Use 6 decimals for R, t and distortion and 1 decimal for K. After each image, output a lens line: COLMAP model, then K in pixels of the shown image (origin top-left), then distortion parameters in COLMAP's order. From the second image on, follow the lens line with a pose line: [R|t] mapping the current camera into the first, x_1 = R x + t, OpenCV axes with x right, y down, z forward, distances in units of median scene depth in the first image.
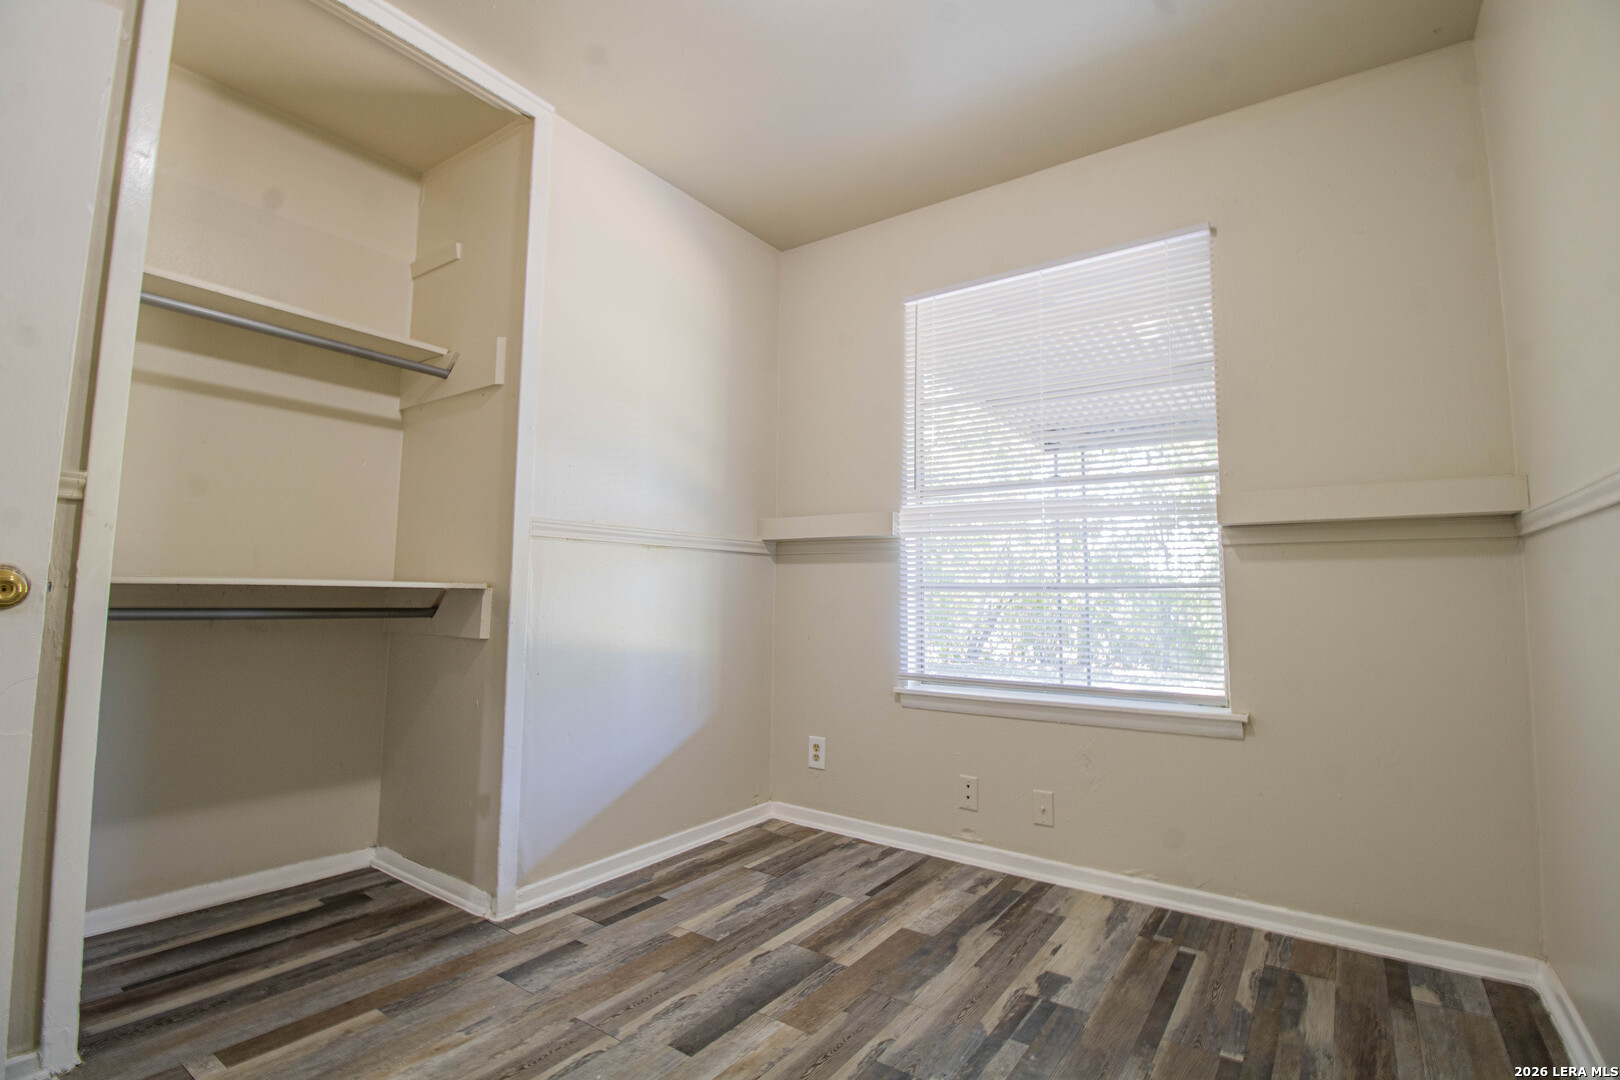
lens RADIAL K [[752.5, 0, 817.1], [0, 752.5, 537.1], [0, 0, 1]] dist [-0.005002, -0.009837]
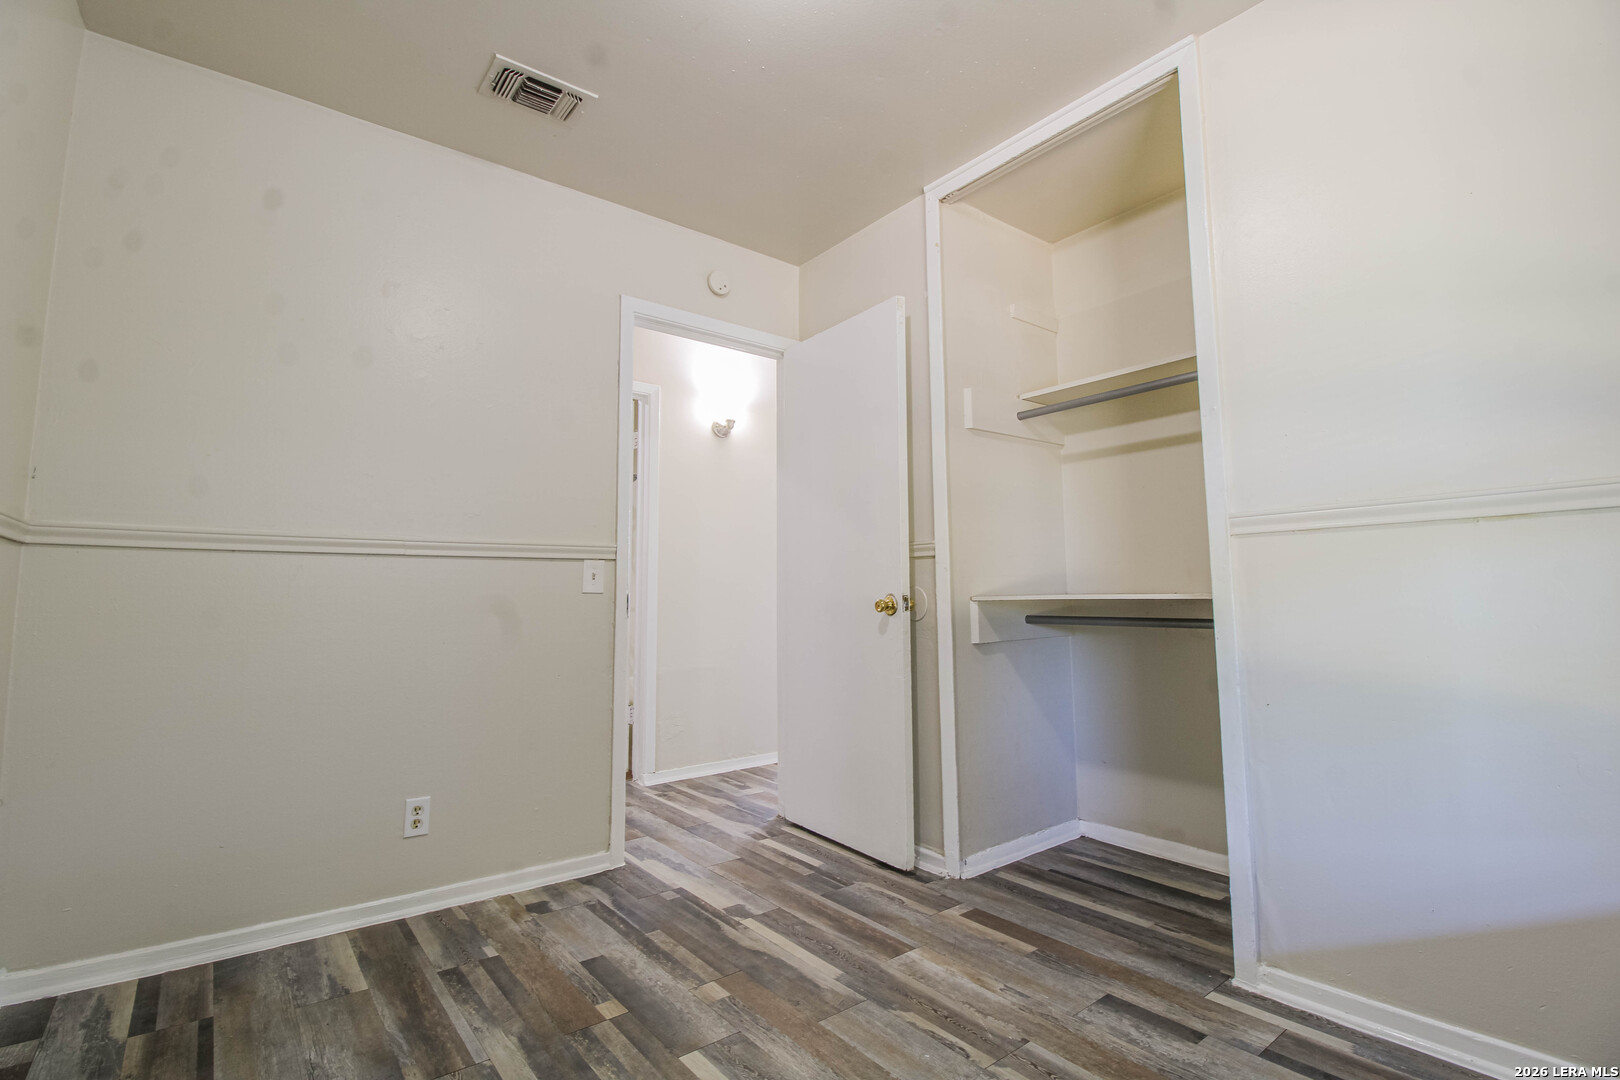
lens RADIAL K [[752.5, 0, 825.7], [0, 752.5, 539.2], [0, 0, 1]] dist [-0.005002, -0.009837]
pose [[-0.276969, -0.090006, -0.956654, 0.561948], [0.077326, 0.990286, -0.115557, 0.066604], [0.957763, -0.105980, -0.267318, 0.816785]]
